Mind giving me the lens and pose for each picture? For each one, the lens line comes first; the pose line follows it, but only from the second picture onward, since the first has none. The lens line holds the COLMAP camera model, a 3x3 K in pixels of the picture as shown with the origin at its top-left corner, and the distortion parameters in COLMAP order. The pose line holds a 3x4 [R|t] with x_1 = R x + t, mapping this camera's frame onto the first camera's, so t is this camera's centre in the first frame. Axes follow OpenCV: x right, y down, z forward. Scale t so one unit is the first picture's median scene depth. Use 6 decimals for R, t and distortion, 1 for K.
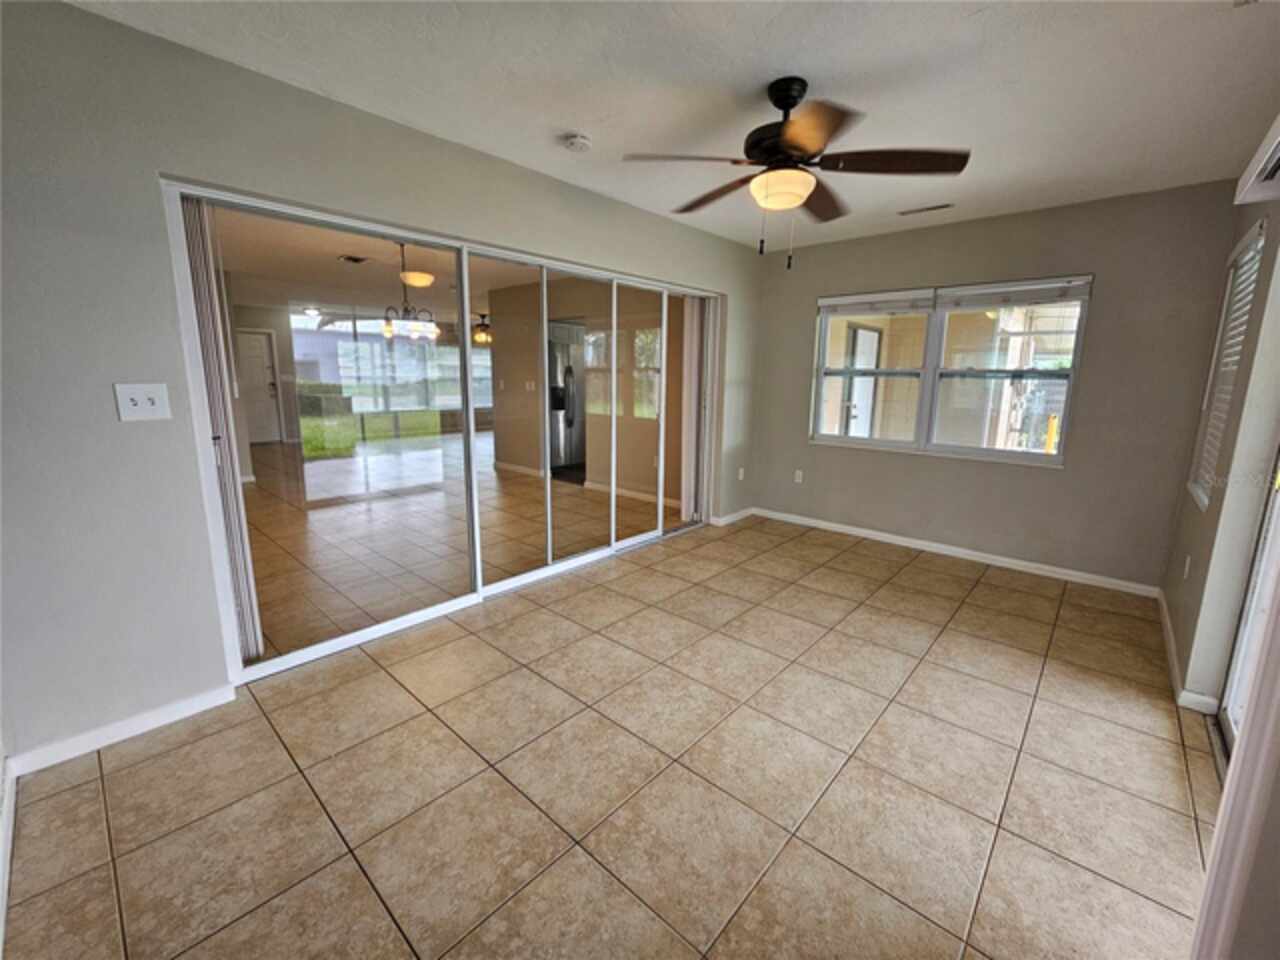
lens RADIAL K [[525.5, 0, 650.6], [0, 525.5, 473.6], [0, 0, 1]] dist [-0.005639, 0.002198]
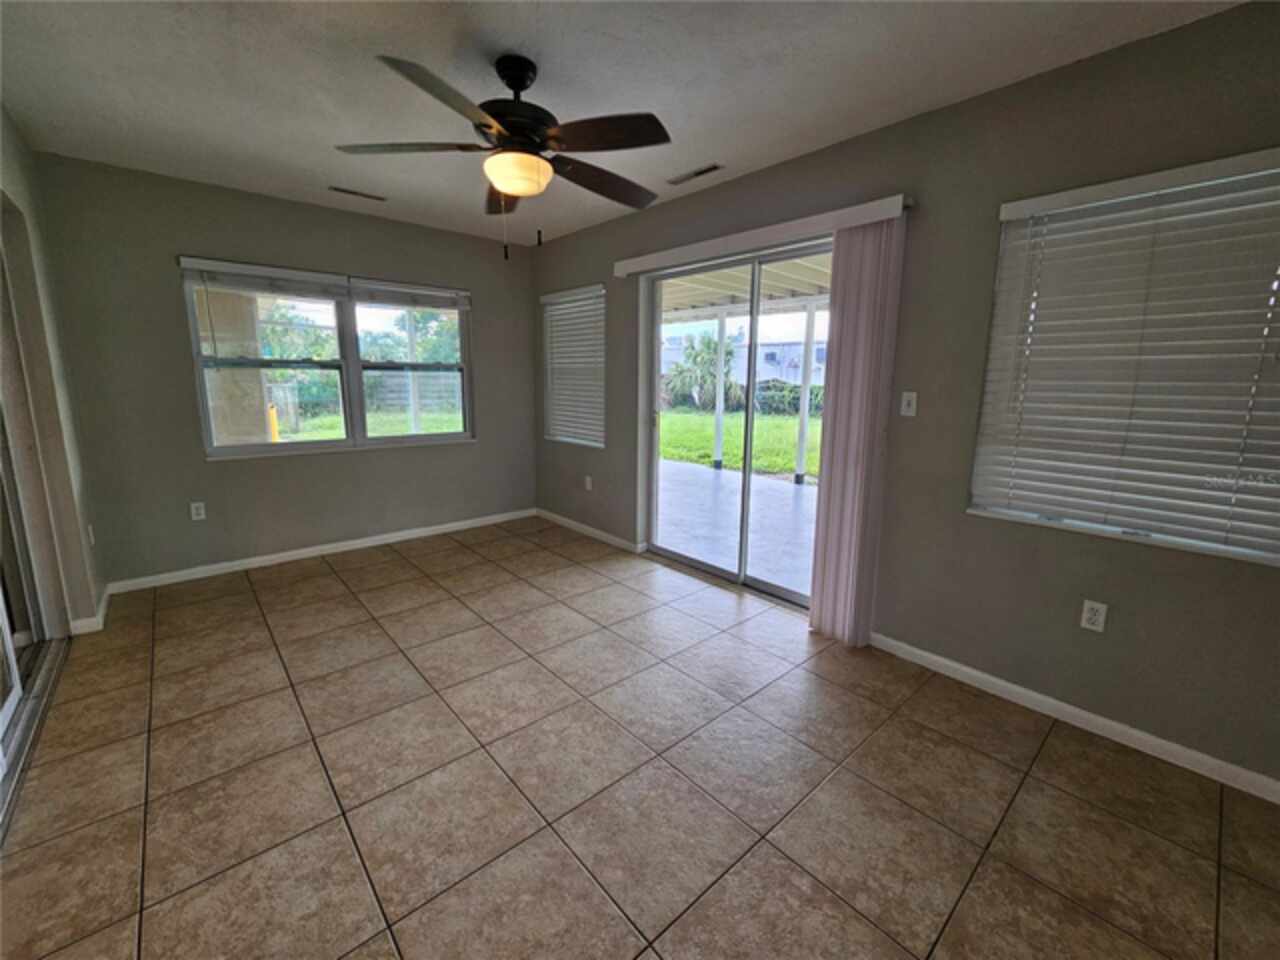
lens RADIAL K [[525.5, 0, 648.0], [0, 525.5, 473.2], [0, 0, 1]] dist [-0.005639, 0.002198]
pose [[0.113591, -0.192707, 0.974659, -0.494995], [0.173502, 0.969782, 0.171522, -0.091704], [-0.978261, 0.149622, 0.143594, 0.471653]]
